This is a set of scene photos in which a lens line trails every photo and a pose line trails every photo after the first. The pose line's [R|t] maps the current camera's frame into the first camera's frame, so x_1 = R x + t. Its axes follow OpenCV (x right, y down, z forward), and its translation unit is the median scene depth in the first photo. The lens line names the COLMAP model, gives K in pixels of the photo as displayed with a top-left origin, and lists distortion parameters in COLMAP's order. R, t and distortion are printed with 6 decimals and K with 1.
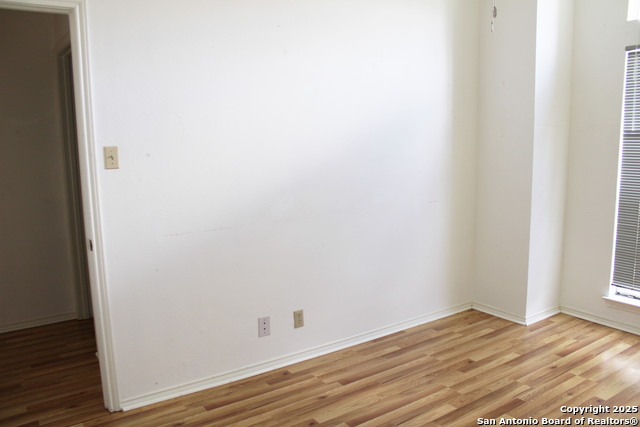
lens RADIAL K [[534.4, 0, 321.6], [0, 534.4, 214.1], [0, 0, 1]] dist [-0.150127, 0.119960]
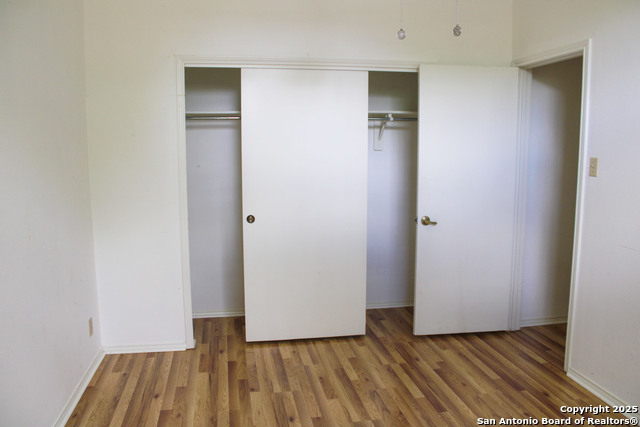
lens RADIAL K [[534.4, 0, 321.3], [0, 534.4, 213.9], [0, 0, 1]] dist [-0.150127, 0.119960]
pose [[-0.426749, 0.142068, -0.893142, 0.902569], [-0.109798, 0.972140, 0.207096, -0.175580], [0.897680, 0.186443, -0.399261, 0.909400]]
